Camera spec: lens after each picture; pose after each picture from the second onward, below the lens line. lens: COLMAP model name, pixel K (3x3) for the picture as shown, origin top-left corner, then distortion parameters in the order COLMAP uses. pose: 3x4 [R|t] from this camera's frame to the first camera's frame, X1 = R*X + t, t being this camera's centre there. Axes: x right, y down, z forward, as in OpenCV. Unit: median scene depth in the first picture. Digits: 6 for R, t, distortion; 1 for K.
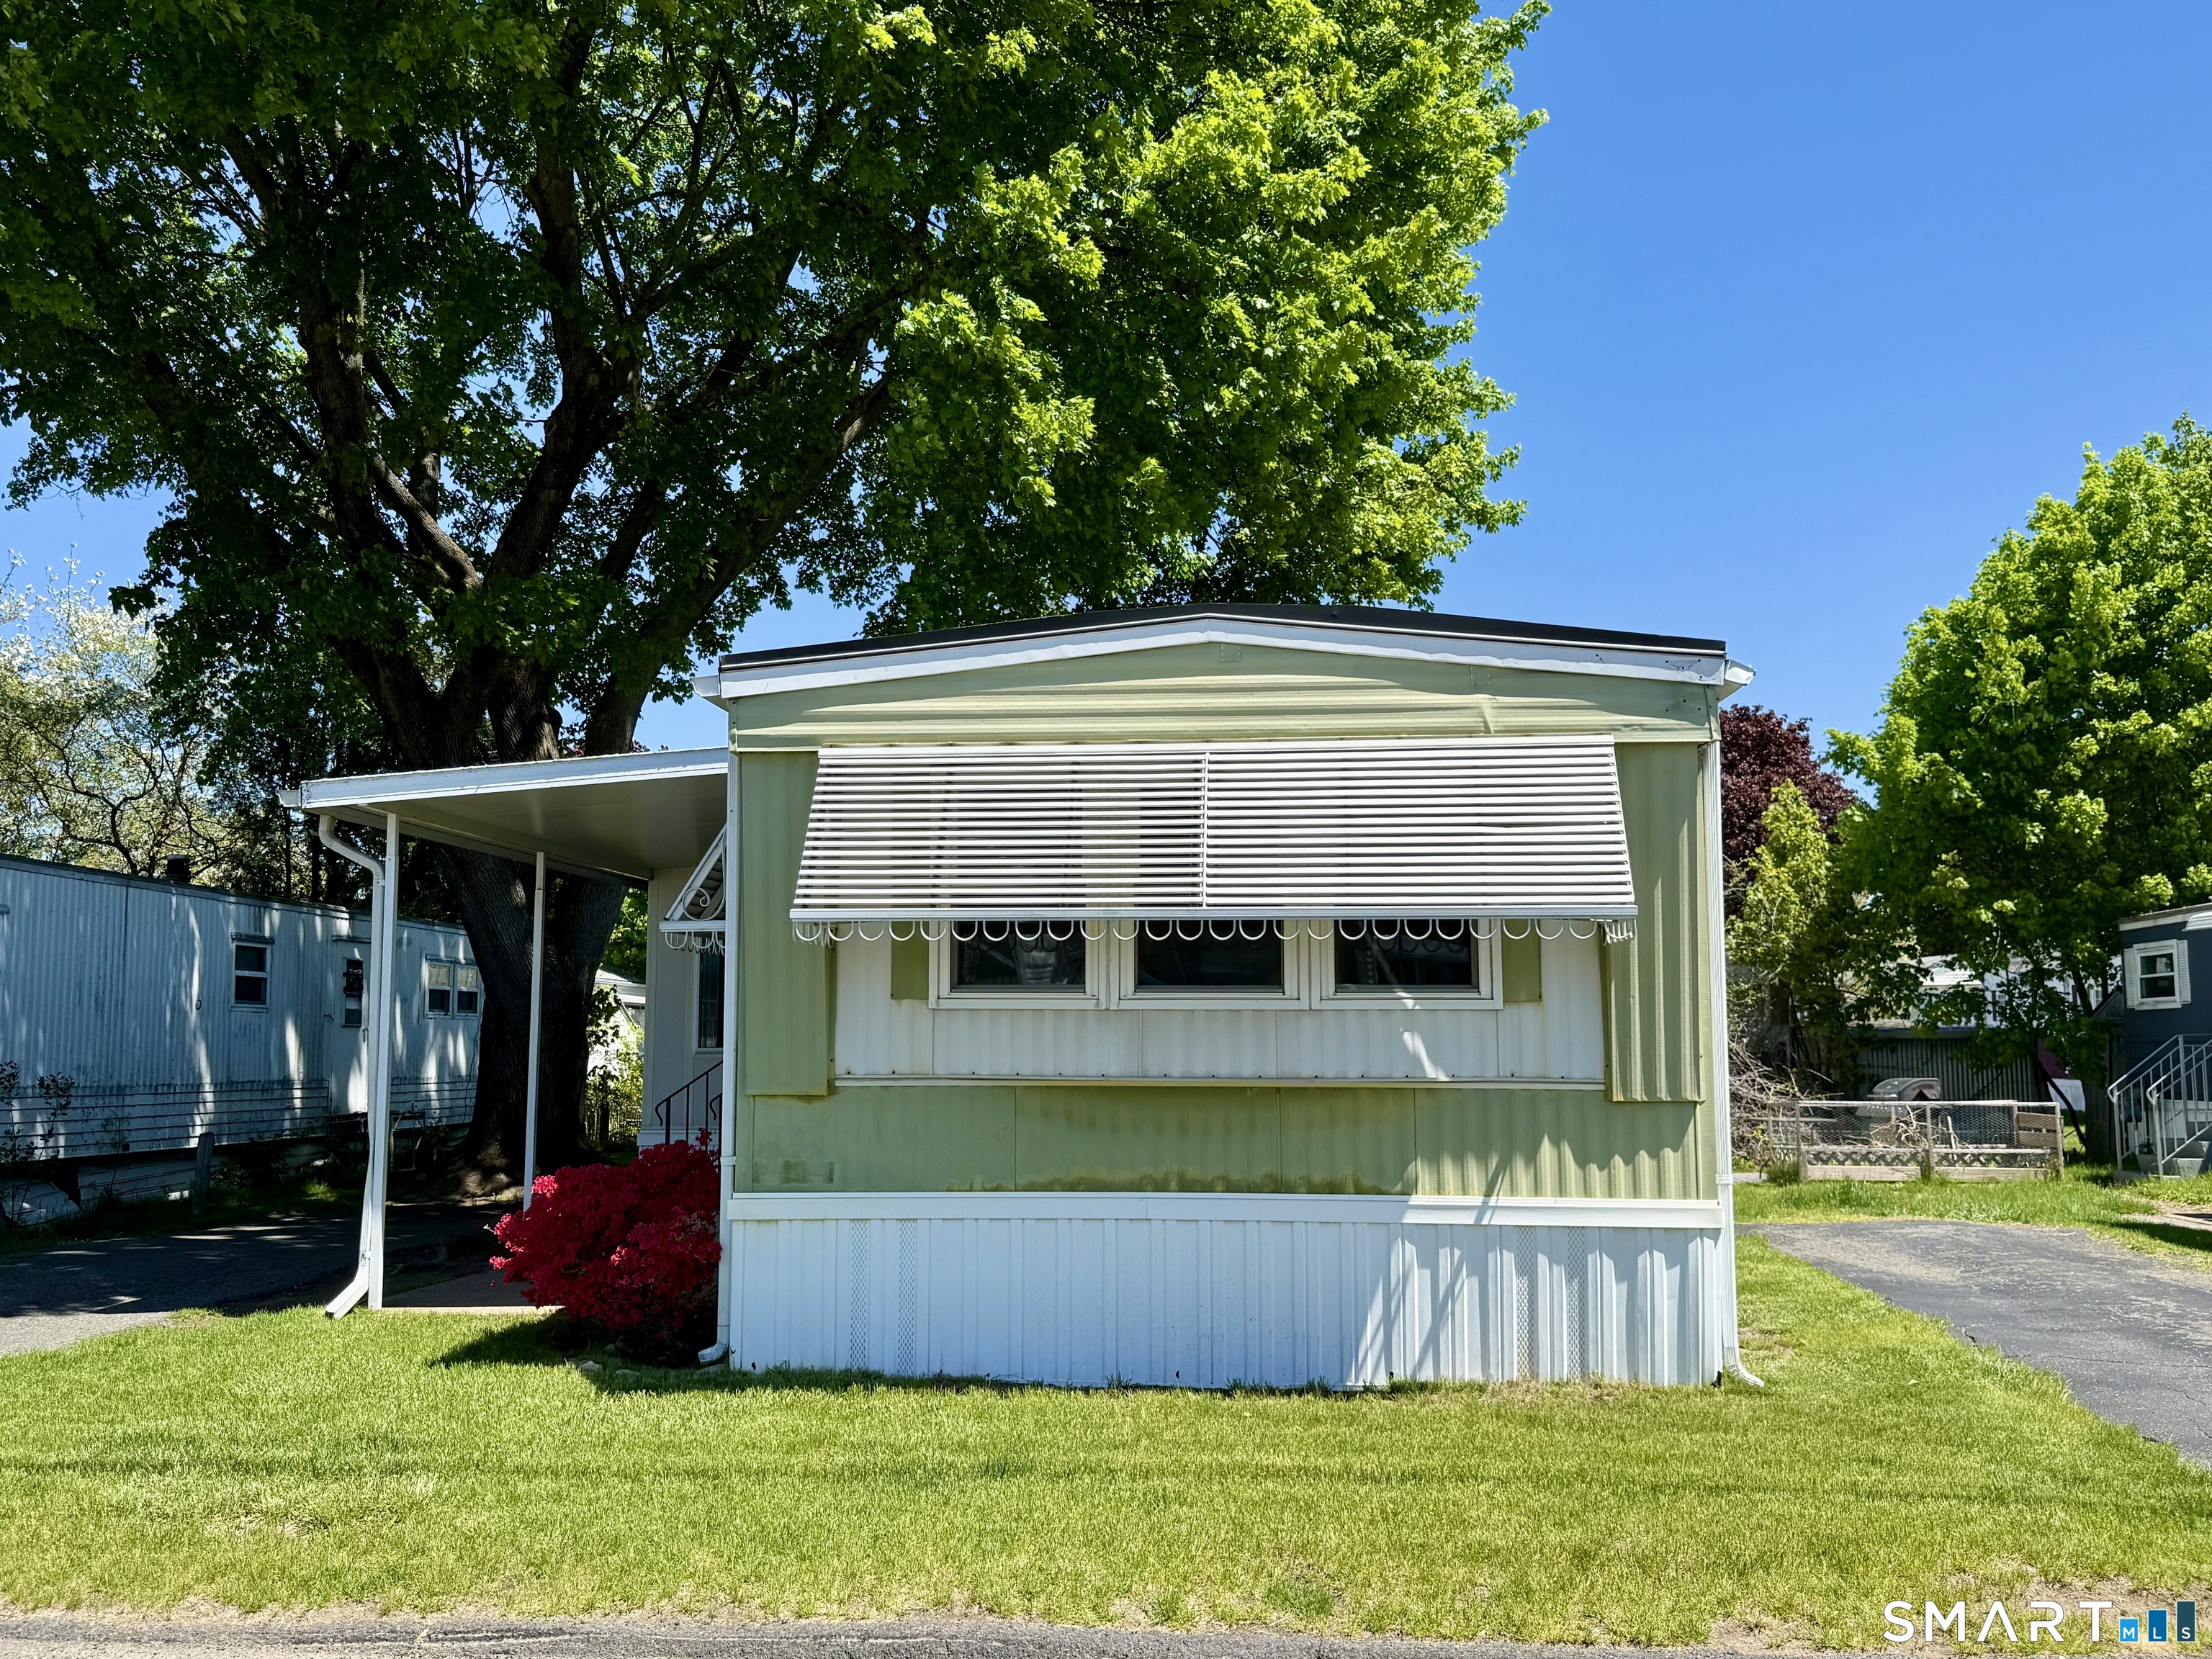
lens RADIAL K [[2093.6, 0, 1106.0], [0, 2093.6, 829.5], [0, 0, 1]] dist [0.159901, 0.002591]
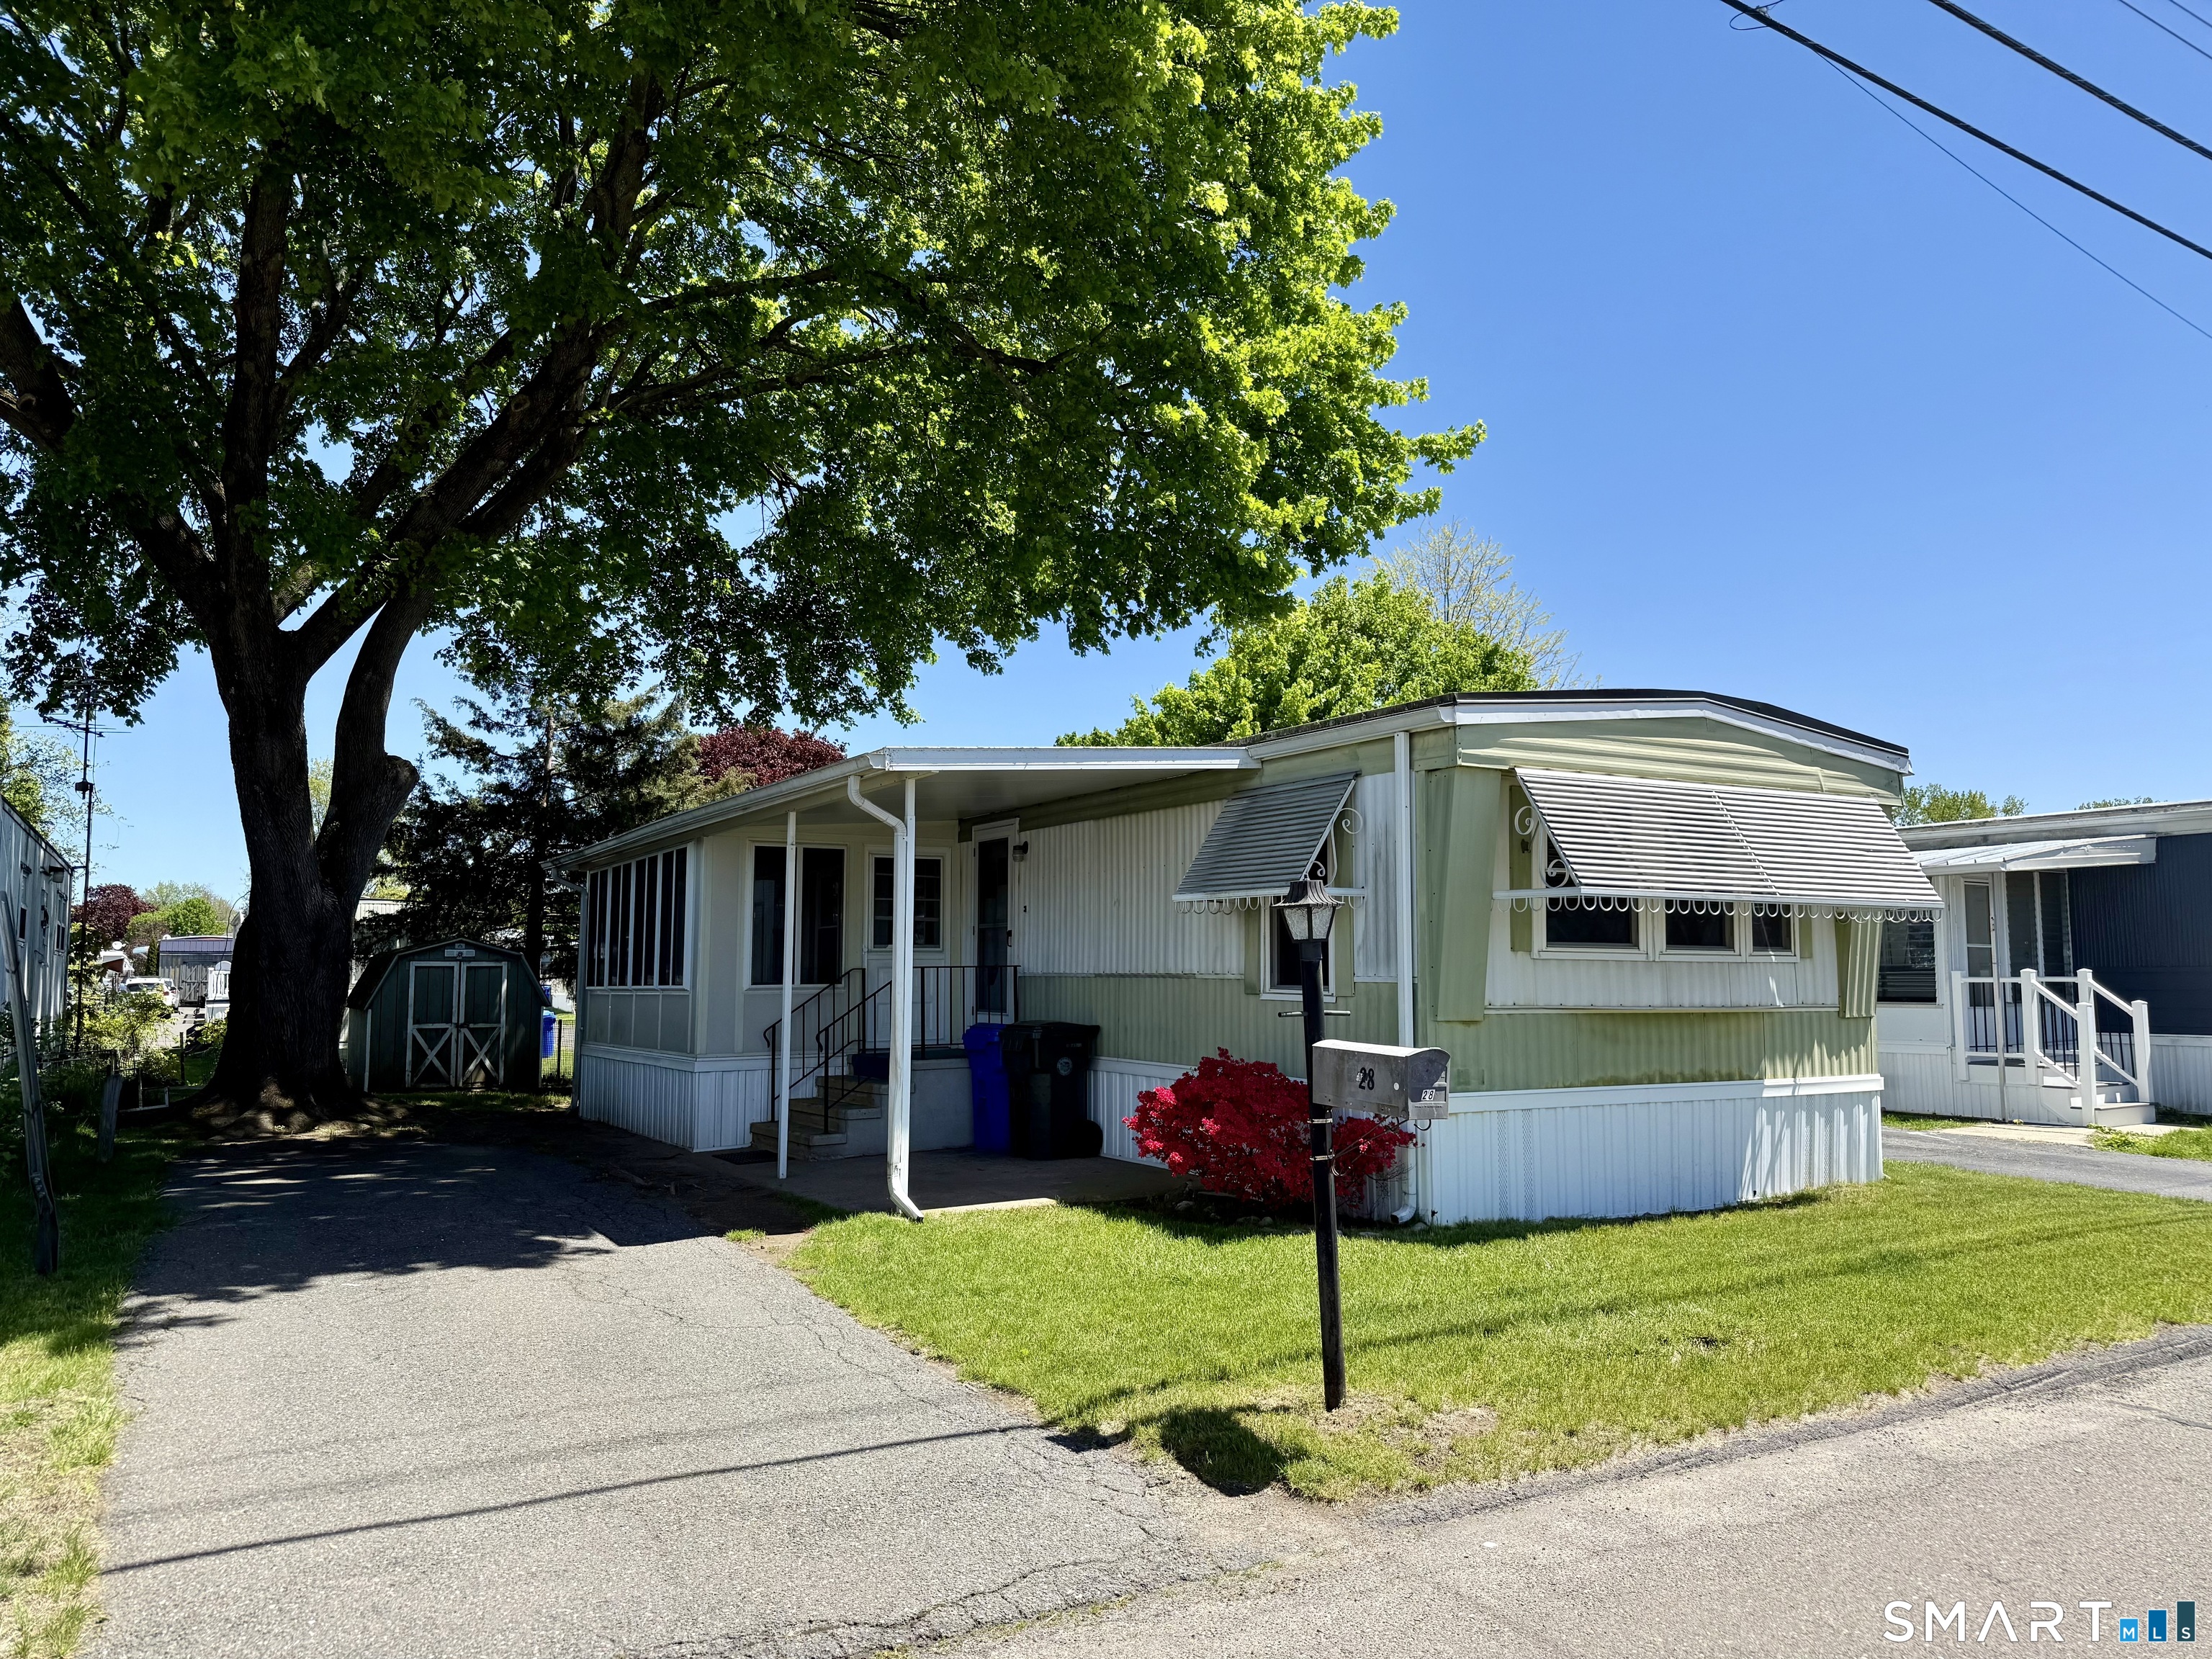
lens RADIAL K [[1584.6, 0, 1106.0], [0, 1584.6, 829.5], [0, 0, 1]] dist [-0.001250, -0.003658]
pose [[0.816783, 0.056725, 0.574150, -0.949500], [-0.062189, 0.998013, -0.010131, 0.029322], [-0.573583, -0.027431, 0.818688, 0.317950]]
